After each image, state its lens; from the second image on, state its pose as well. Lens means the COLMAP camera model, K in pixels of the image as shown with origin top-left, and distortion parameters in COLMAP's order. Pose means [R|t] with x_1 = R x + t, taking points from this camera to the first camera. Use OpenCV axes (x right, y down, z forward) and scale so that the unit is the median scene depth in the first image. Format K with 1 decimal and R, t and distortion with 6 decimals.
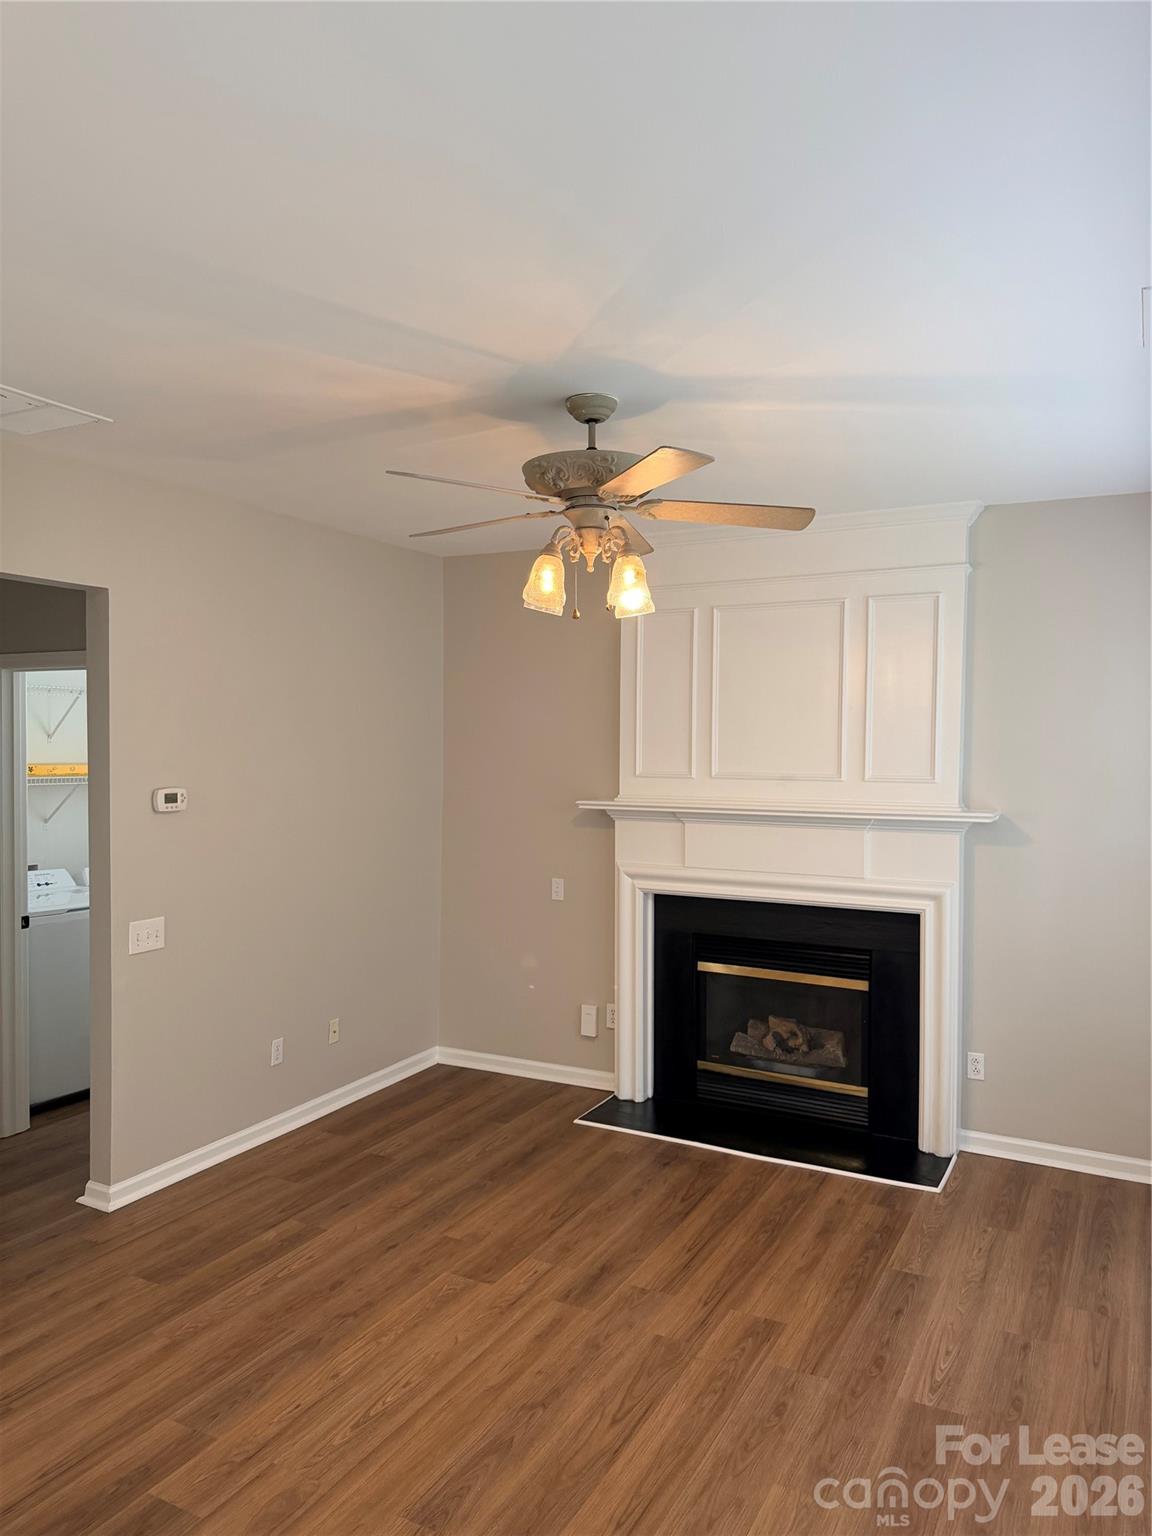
lens RADIAL K [[1108.8, 0, 576.0], [0, 1108.8, 768.0], [0, 0, 1]] dist [0.066920, -0.082077]
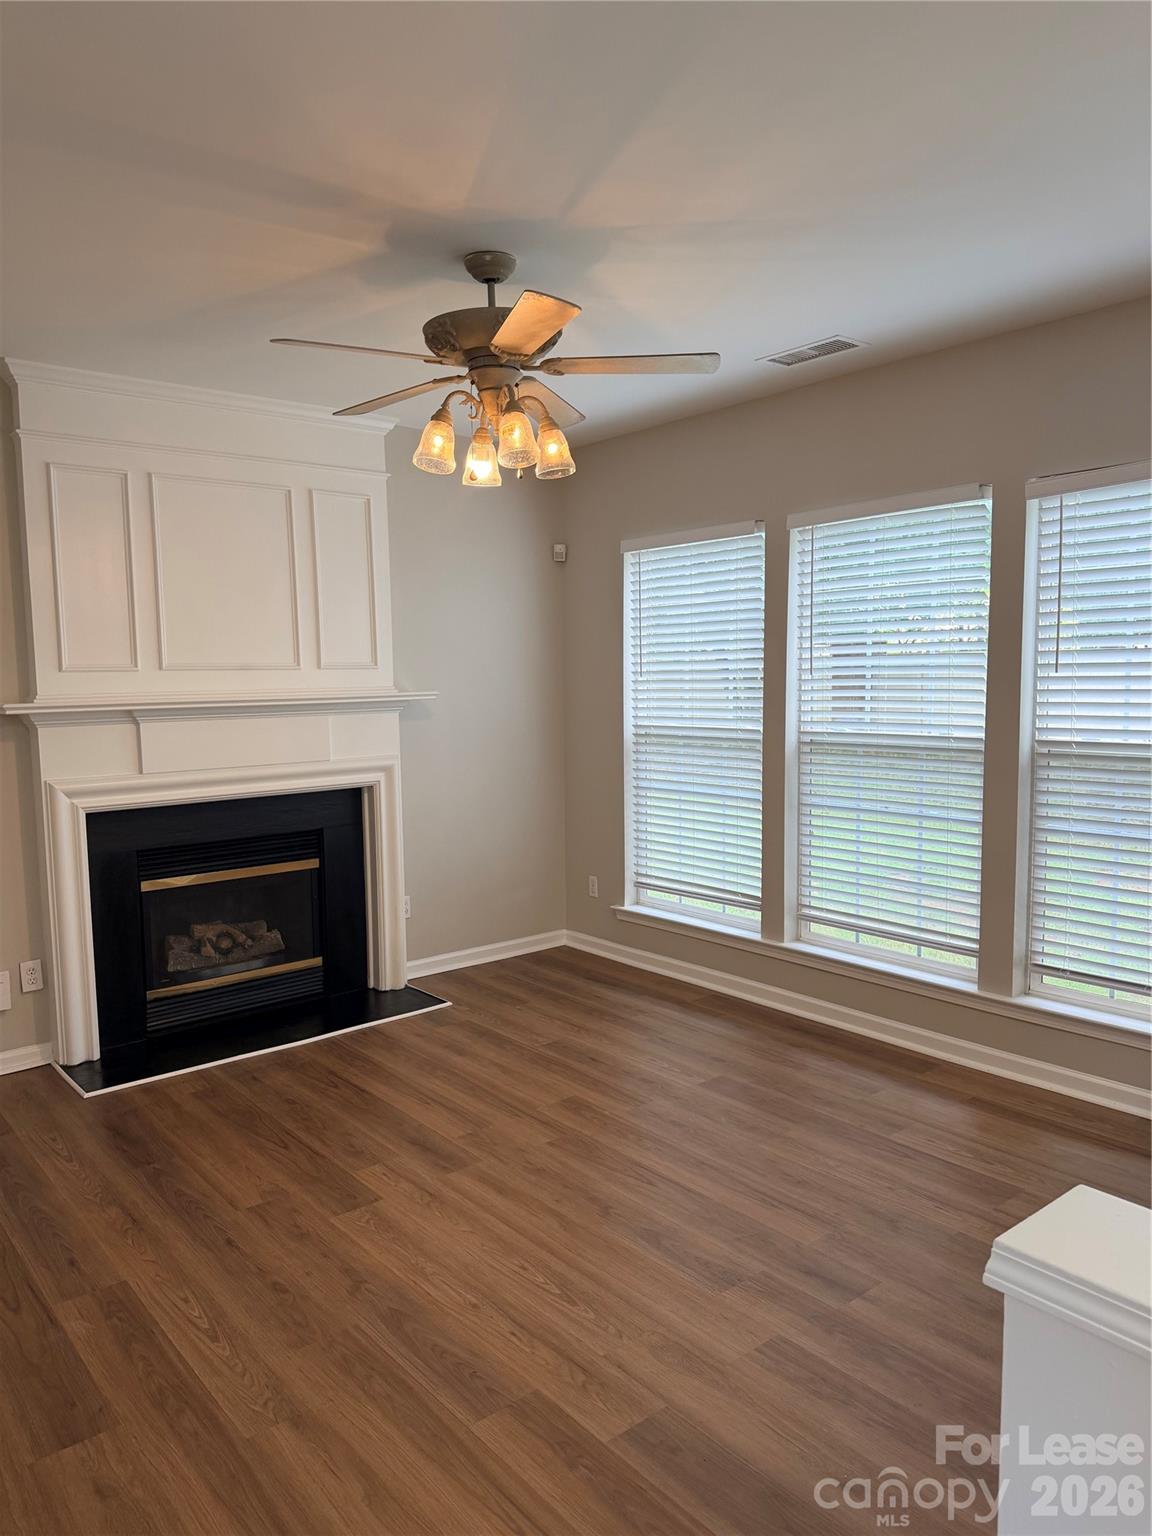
lens RADIAL K [[1087.8, 0, 598.7], [0, 1087.8, 766.3], [0, 0, 1]] dist [0.069324, -0.070890]
pose [[0.380474, -0.096373, 0.919756, -0.610698], [0.046065, 0.995296, 0.085233, 0.028689], [-0.923644, 0.009940, 0.383124, 0.368405]]
